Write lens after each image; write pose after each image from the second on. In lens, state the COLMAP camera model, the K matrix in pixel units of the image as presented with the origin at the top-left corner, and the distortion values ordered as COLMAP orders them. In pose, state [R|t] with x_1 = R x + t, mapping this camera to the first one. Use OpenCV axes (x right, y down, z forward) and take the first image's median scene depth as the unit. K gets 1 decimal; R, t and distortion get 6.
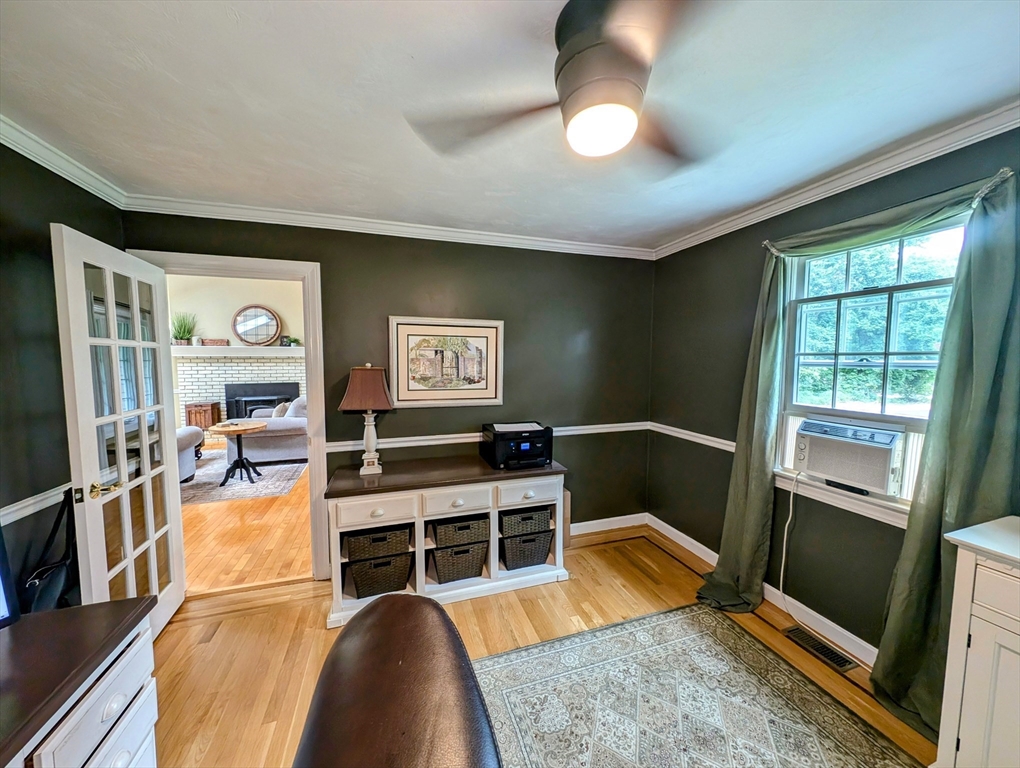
lens RADIAL K [[361.9, 0, 505.0], [0, 361.9, 385.6], [0, 0, 1]] dist [0.004509, -0.002366]
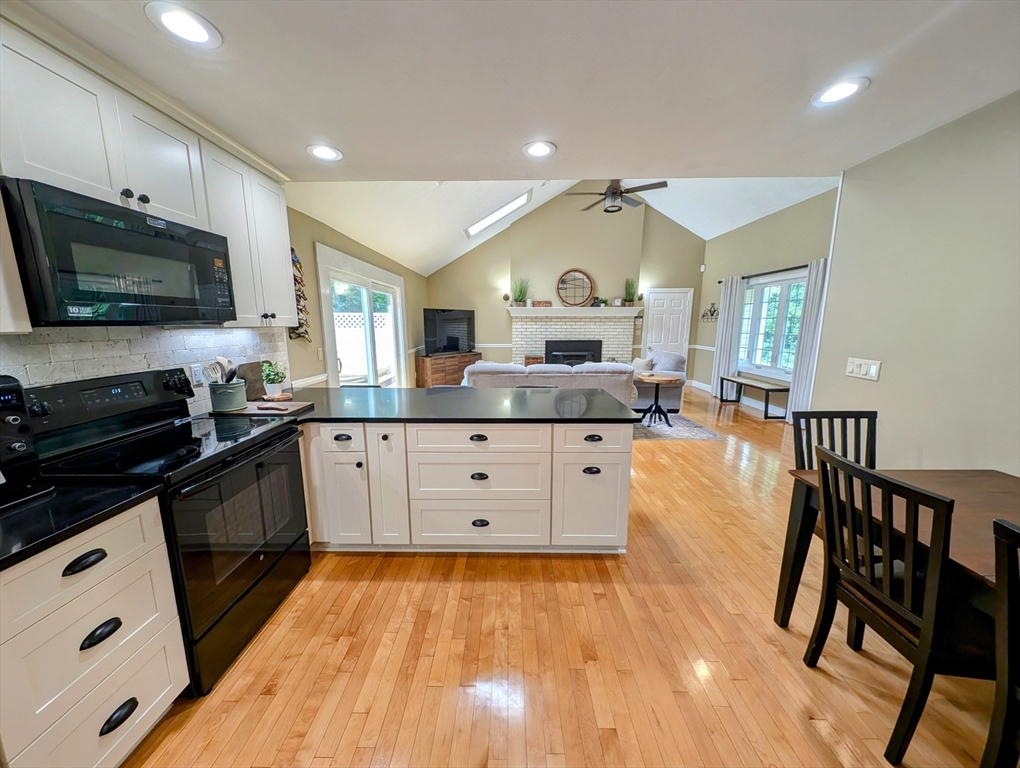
lens RADIAL K [[361.9, 0, 507.6], [0, 361.9, 386.5], [0, 0, 1]] dist [0.004509, -0.002366]
pose [[0.950173, 0.055939, -0.306662, -0.526235], [-0.021000, 0.993019, 0.116070, 0.010567], [0.311014, -0.103847, 0.944715, -0.150343]]
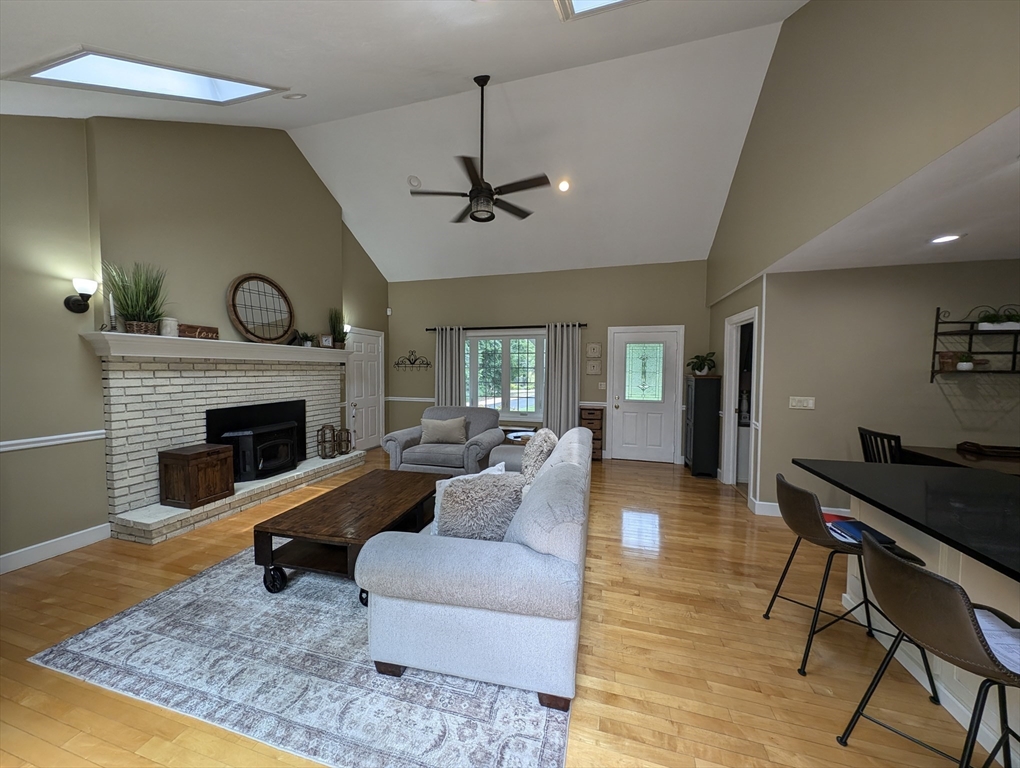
lens RADIAL K [[361.9, 0, 507.6], [0, 361.9, 382.2], [0, 0, 1]] dist [0.004509, -0.002366]
pose [[0.546796, -0.023919, 0.836924, -0.981567], [0.048332, 0.998827, -0.003032, -0.022287], [-0.835870, 0.042108, 0.547310, 0.332659]]
